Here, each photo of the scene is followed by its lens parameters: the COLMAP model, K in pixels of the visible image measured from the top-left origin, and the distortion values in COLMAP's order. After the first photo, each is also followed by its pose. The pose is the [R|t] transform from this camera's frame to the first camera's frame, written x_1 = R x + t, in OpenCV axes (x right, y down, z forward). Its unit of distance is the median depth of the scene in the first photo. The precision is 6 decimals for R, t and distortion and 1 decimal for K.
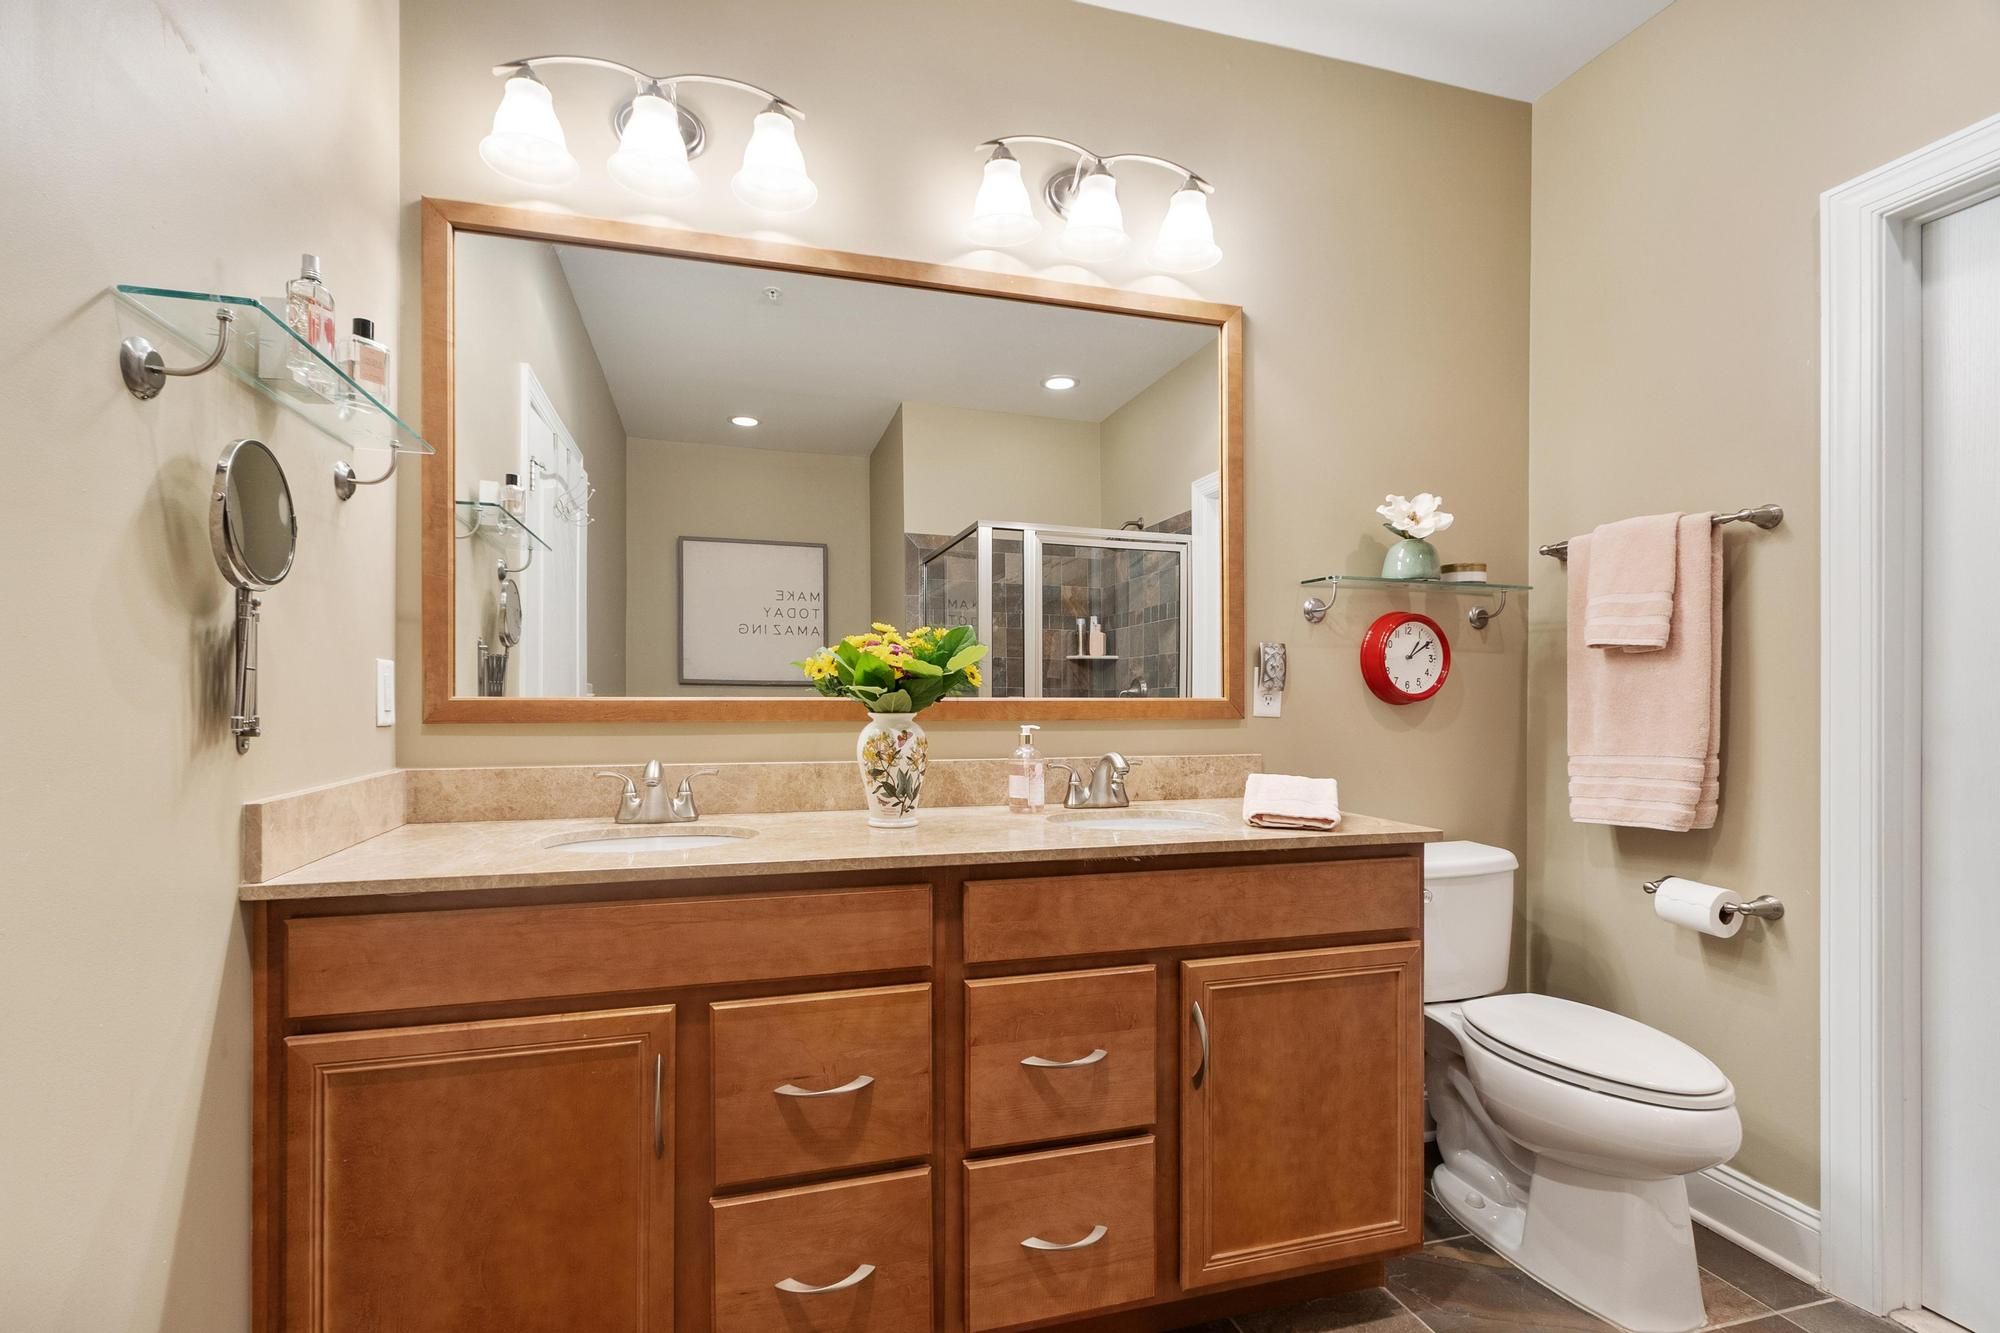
lens RADIAL K [[893.6, 0, 986.4], [0, 893.6, 690.1], [0, 0, 1]] dist [0.002748, -0.000362]
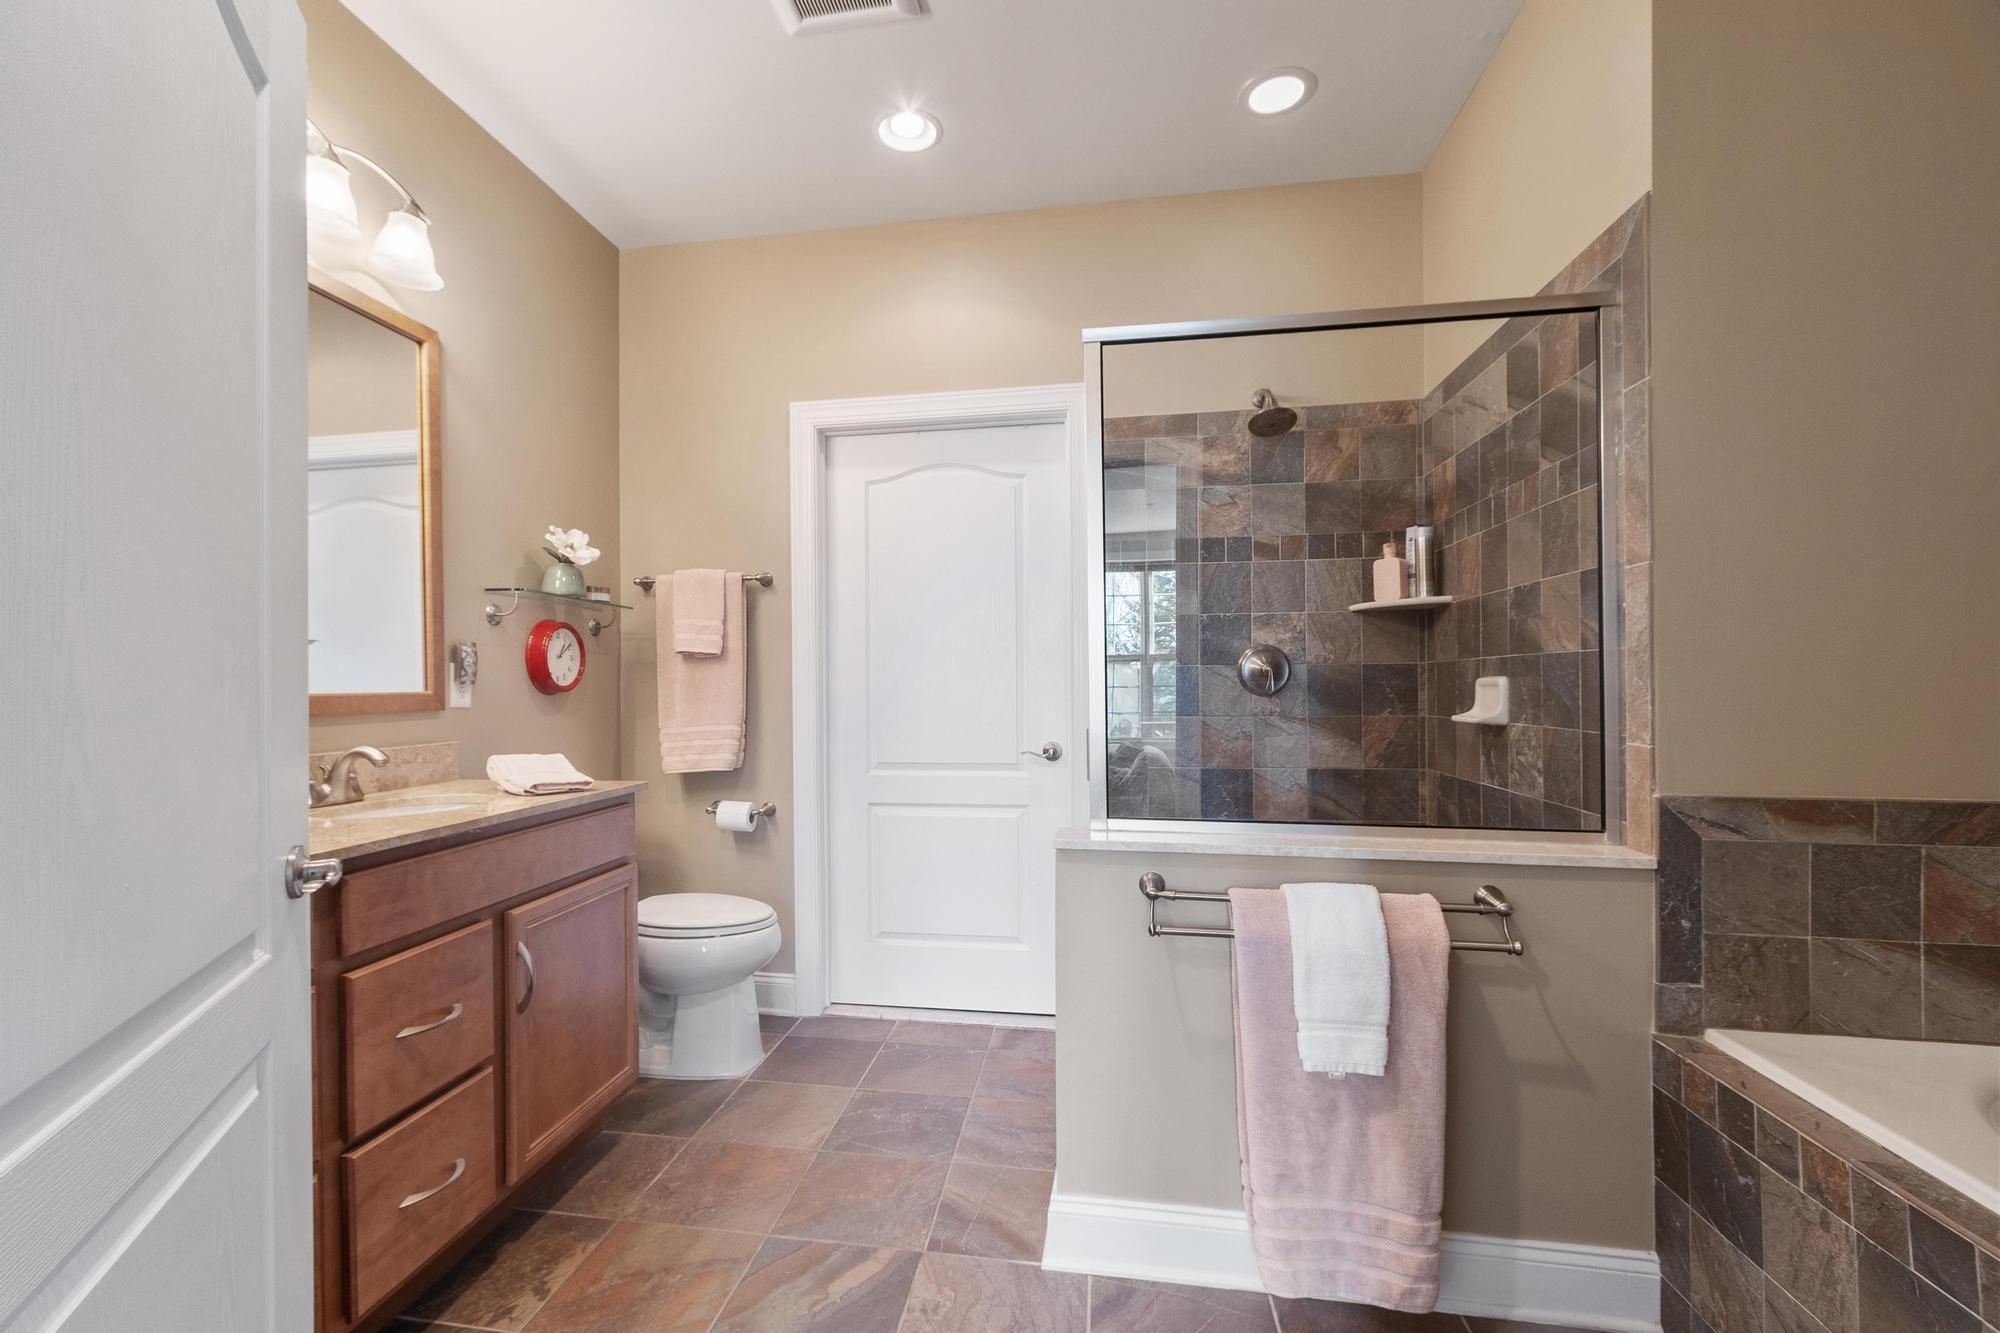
lens RADIAL K [[893.6, 0, 994.6], [0, 893.6, 675.8], [0, 0, 1]] dist [0.002748, -0.000362]
pose [[0.381677, 0.001489, 0.924295, -0.489612], [0.005707, 0.999976, -0.003967, -0.001736], [-0.924278, 0.006789, 0.381659, -0.043840]]
